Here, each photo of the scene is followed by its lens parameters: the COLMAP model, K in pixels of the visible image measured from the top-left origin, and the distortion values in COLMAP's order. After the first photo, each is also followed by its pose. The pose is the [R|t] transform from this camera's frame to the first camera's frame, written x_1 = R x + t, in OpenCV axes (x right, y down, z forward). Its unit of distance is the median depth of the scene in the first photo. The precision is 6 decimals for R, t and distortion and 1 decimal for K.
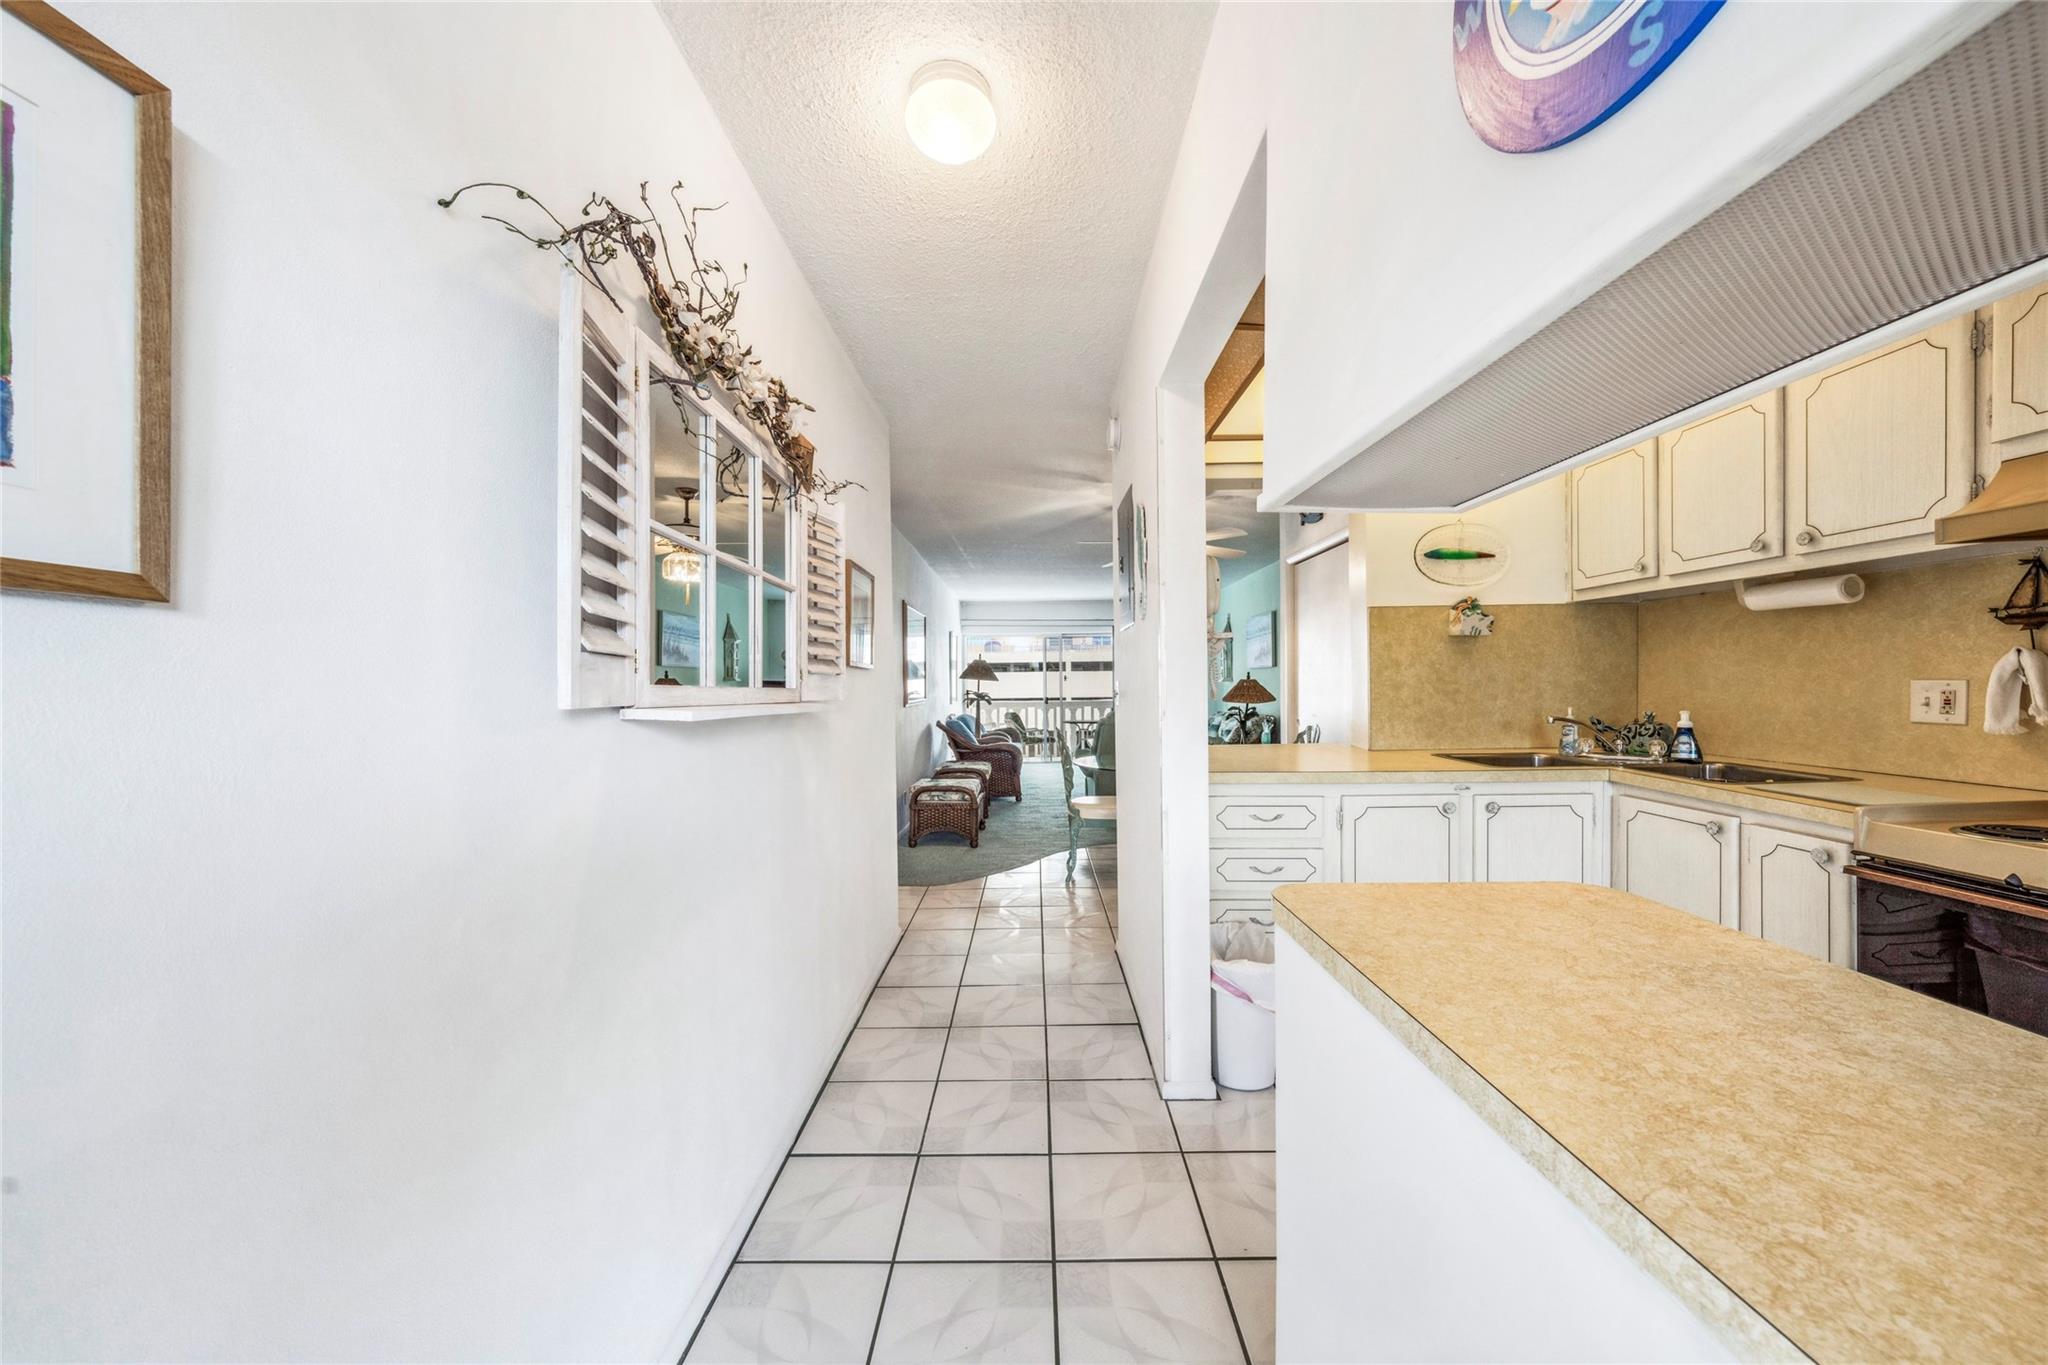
lens RADIAL K [[716.6, 0, 1006.5], [0, 716.6, 690.5], [0, 0, 1]] dist [-0.003032, 0.000457]
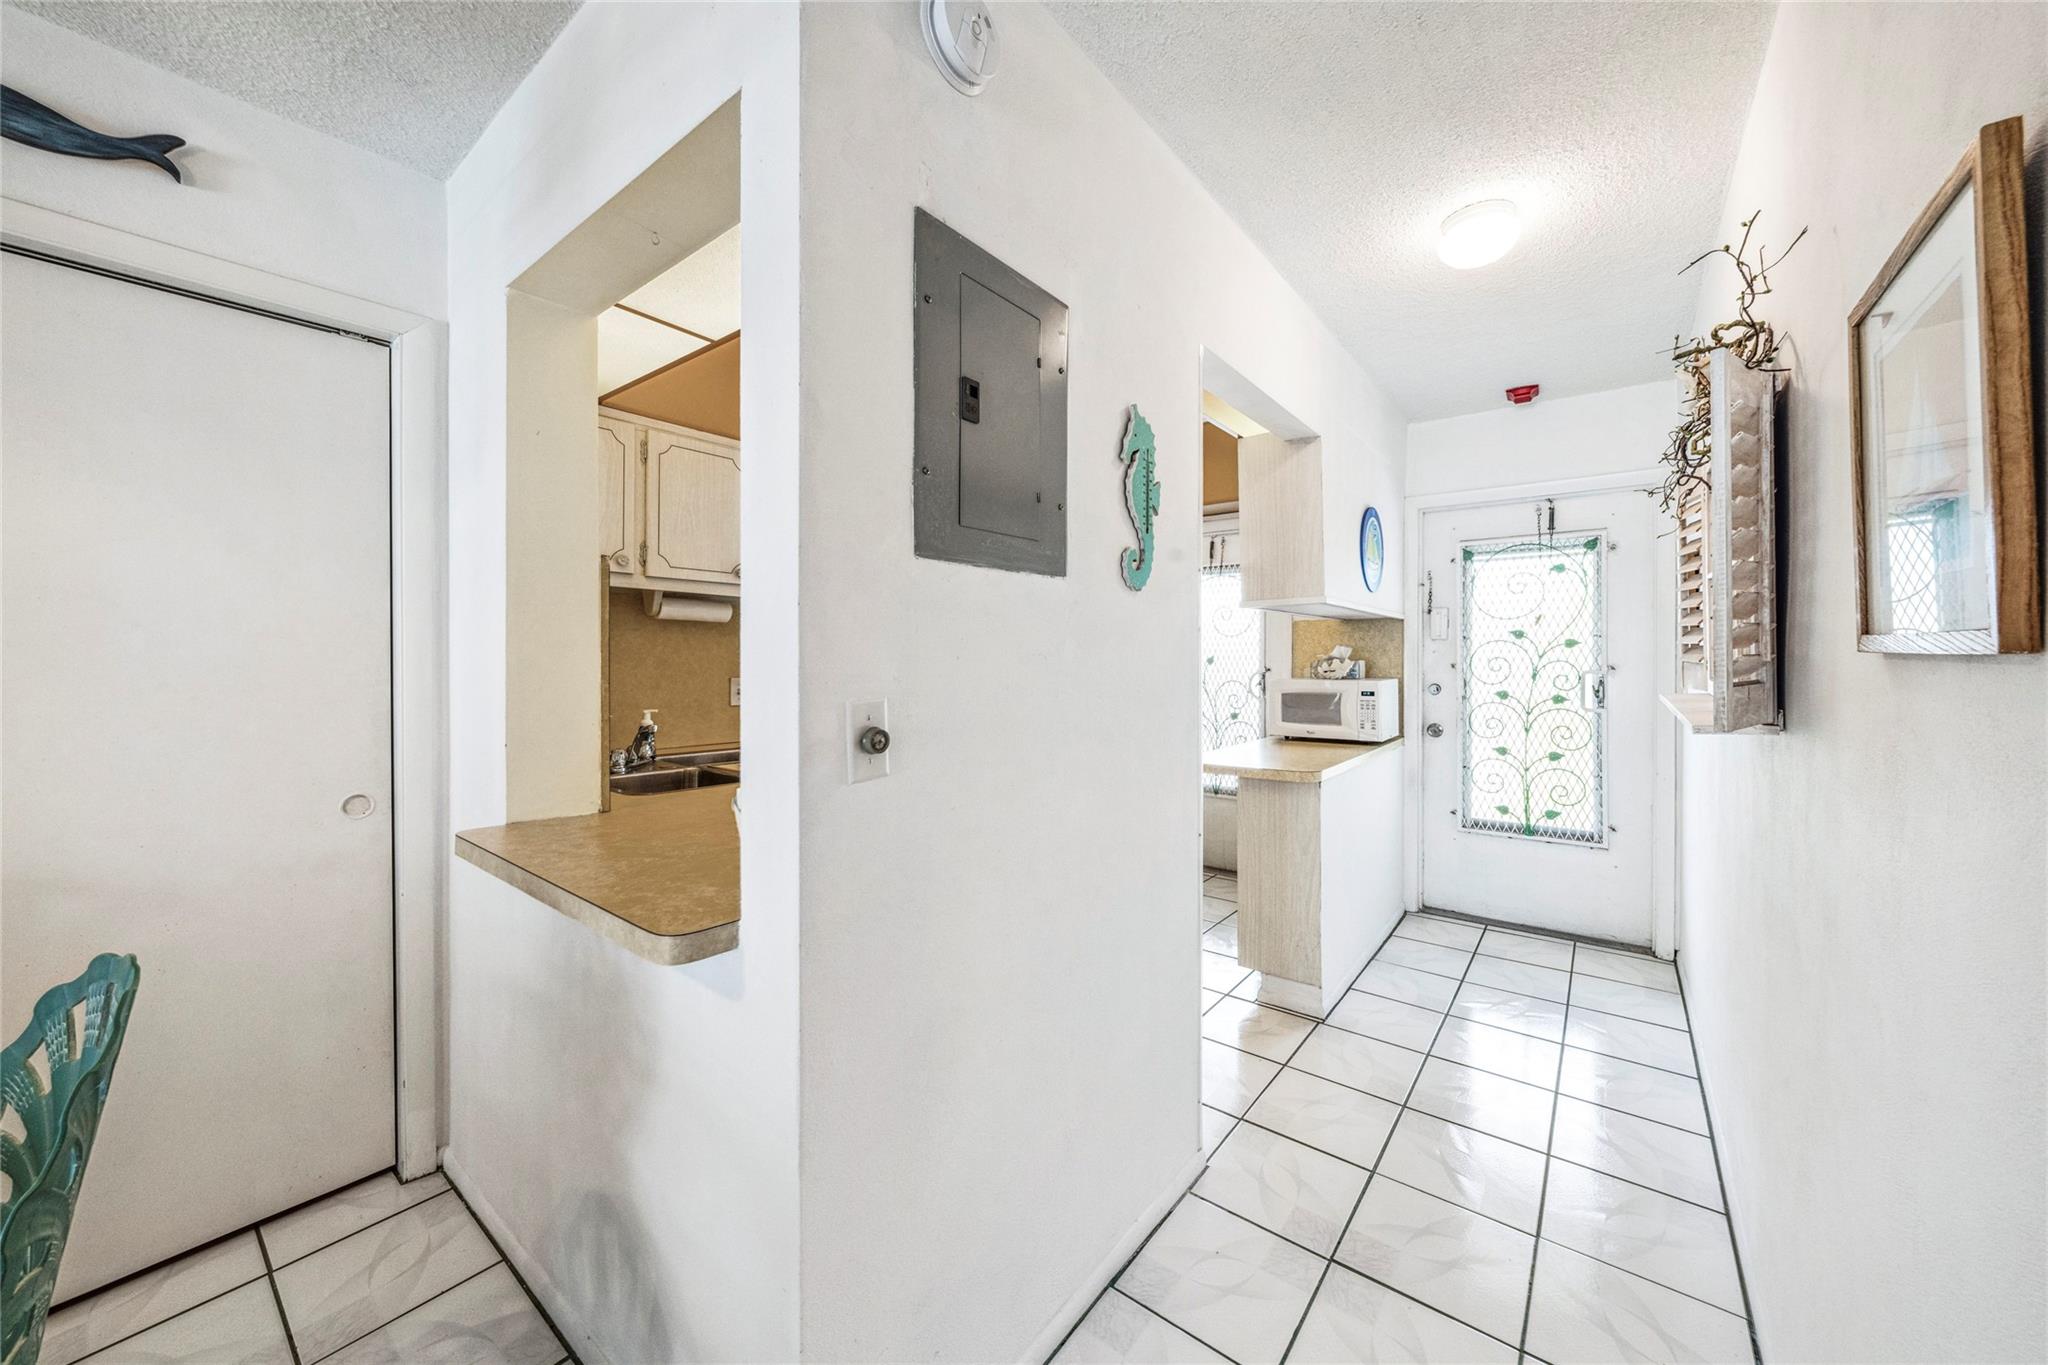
lens RADIAL K [[716.6, 0, 1032.5], [0, 716.6, 661.3], [0, 0, 1]] dist [-0.003032, 0.000457]
pose [[-0.800950, 0.007410, 0.598685, -0.107676], [0.012449, 0.999913, 0.004279, -0.036372], [-0.598602, 0.010880, -0.800973, 1.390186]]
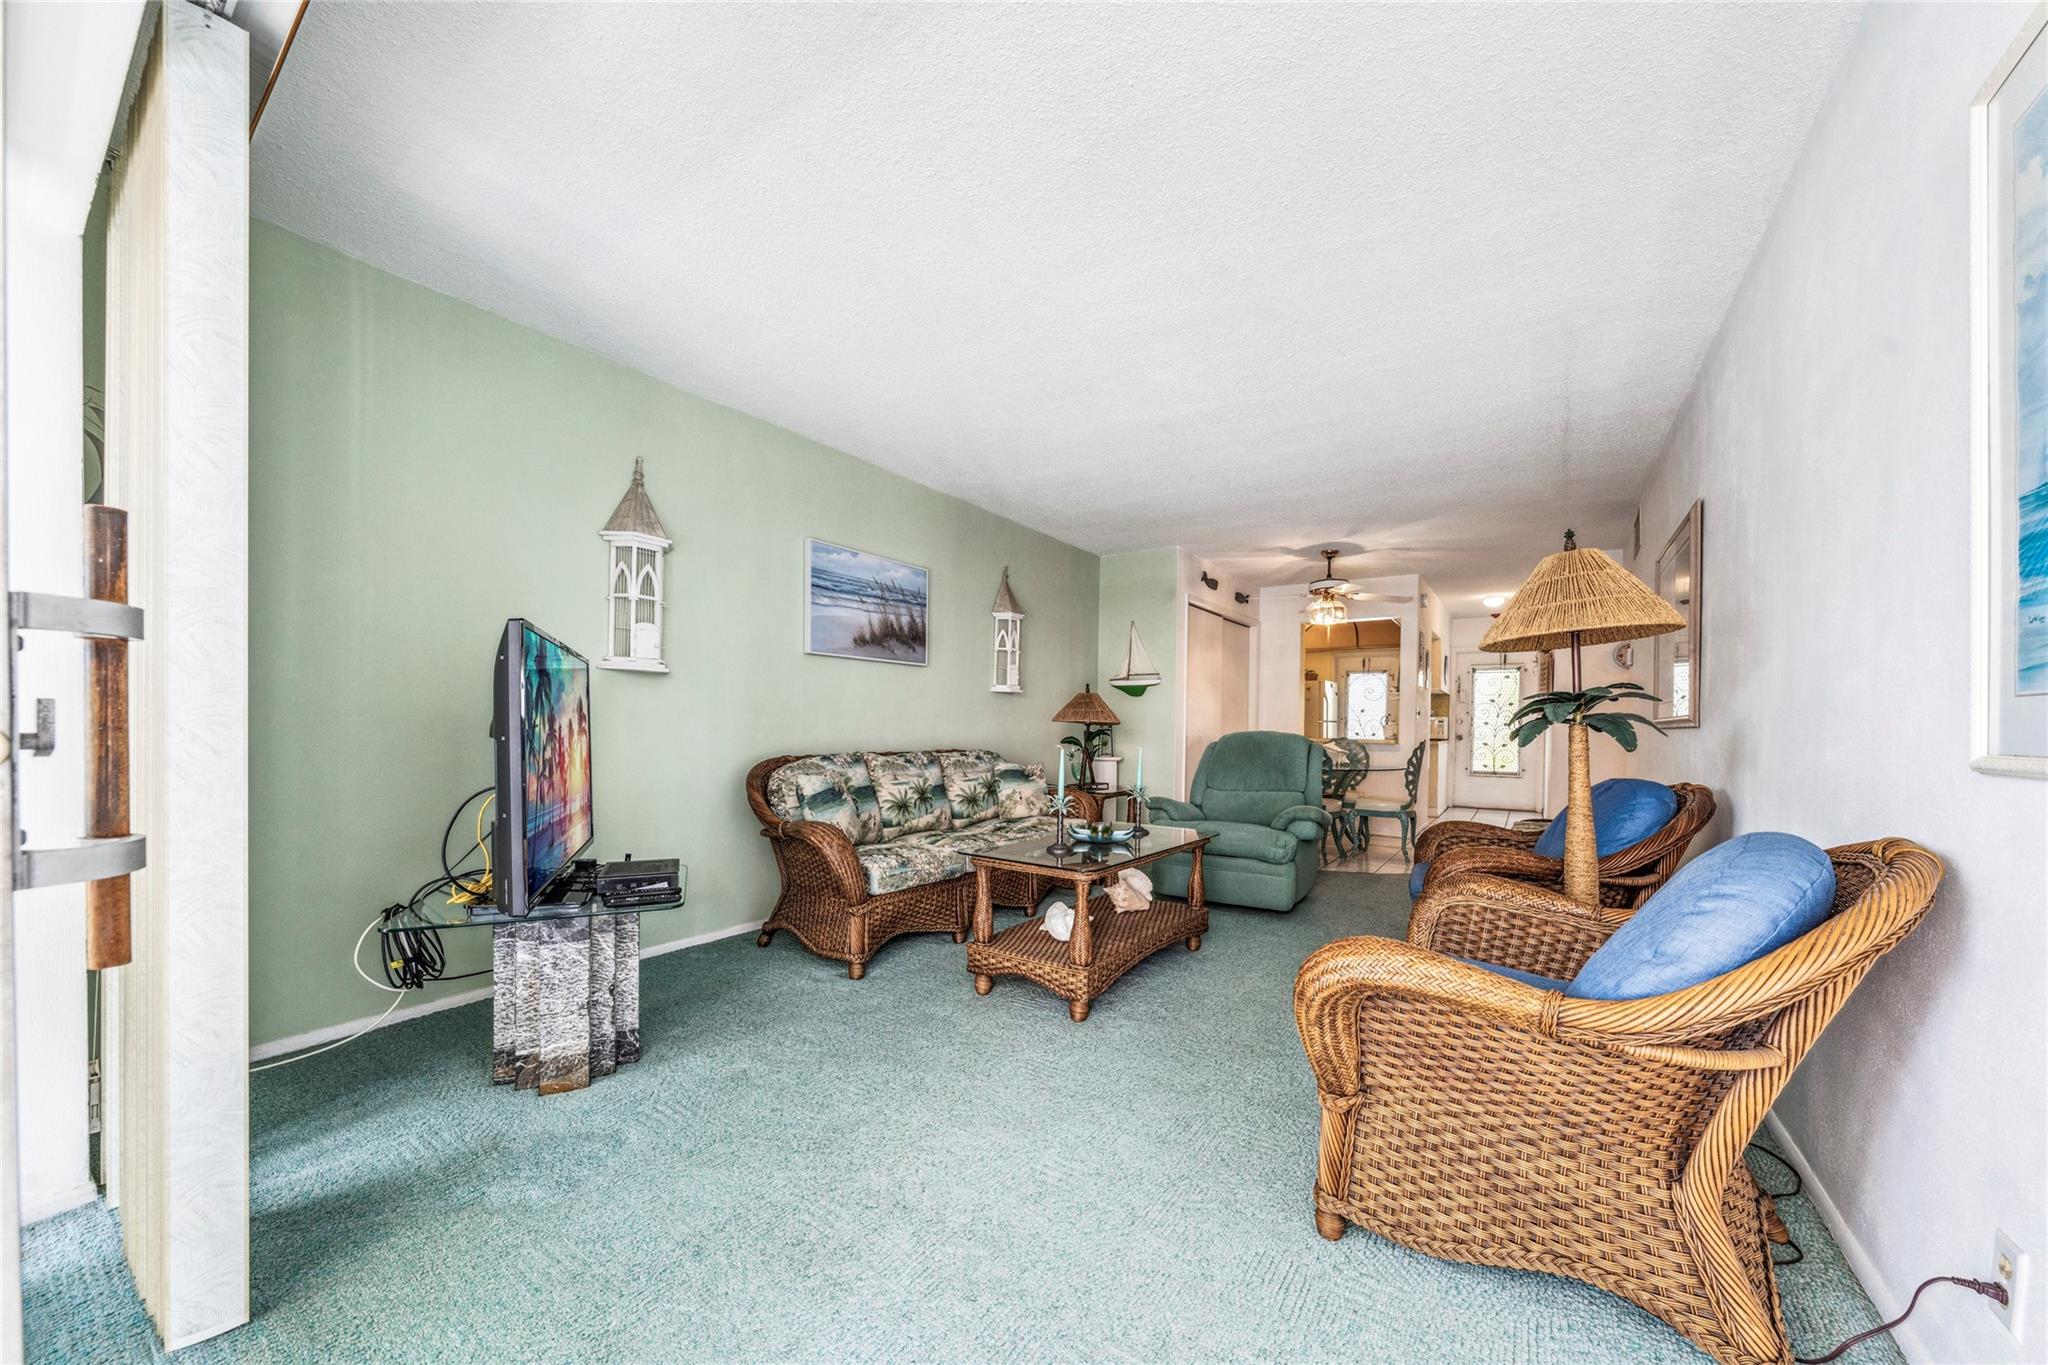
lens RADIAL K [[735.3, 0, 1031.3], [0, 735.3, 746.0], [0, 0, 1]] dist [0.000361, -0.000656]
pose [[-0.847007, -0.009212, 0.531502, -0.039096], [0.006240, 0.999609, 0.027269, 0.042643], [-0.531545, 0.026414, -0.846618, 4.155634]]
